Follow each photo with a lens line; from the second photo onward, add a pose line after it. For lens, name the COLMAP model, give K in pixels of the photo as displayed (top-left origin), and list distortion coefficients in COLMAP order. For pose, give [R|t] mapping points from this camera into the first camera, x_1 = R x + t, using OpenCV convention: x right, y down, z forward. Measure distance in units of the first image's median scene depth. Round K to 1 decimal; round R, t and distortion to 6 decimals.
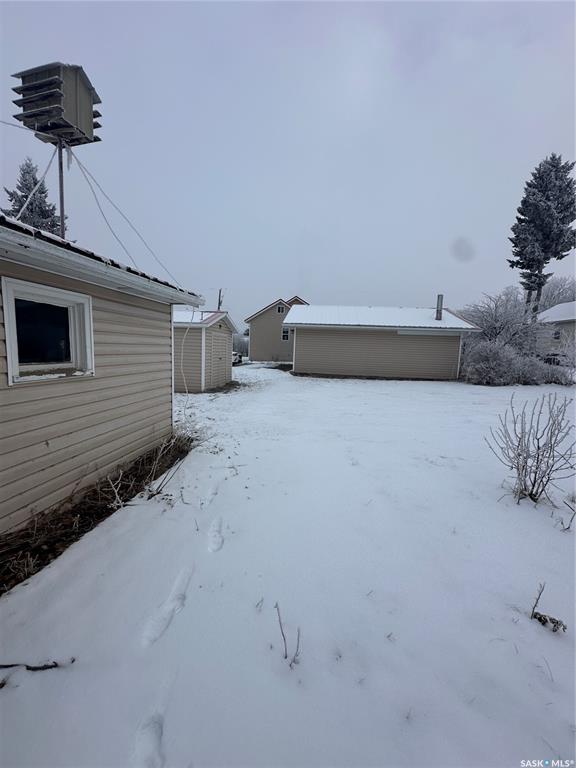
lens RADIAL K [[305.9, 0, 286.8], [0, 305.9, 381.7], [0, 0, 1]] dist [-0.002120, -0.000465]
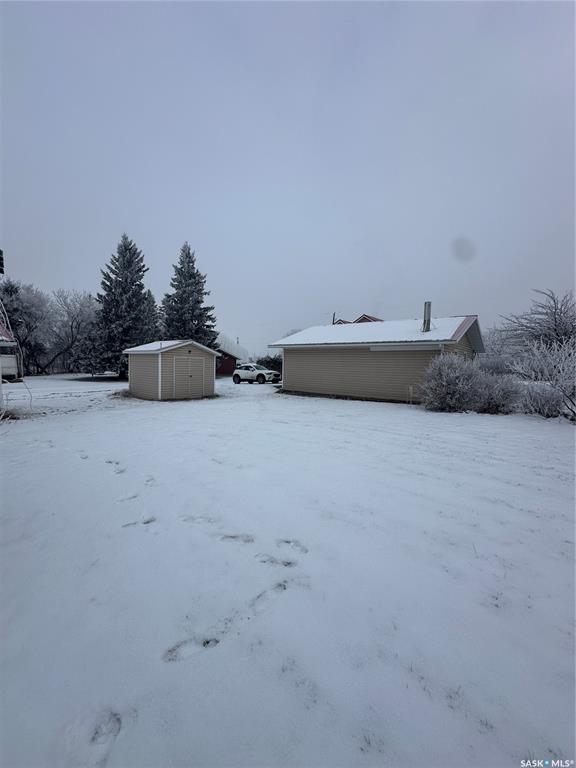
lens RADIAL K [[305.9, 0, 284.7], [0, 305.9, 385.3], [0, 0, 1]] dist [-0.002120, -0.000465]
pose [[0.837770, 0.020439, -0.545641, 0.649841], [-0.049079, 0.998073, -0.037969, -0.004102], [0.543813, 0.058589, 0.837159, 0.097616]]
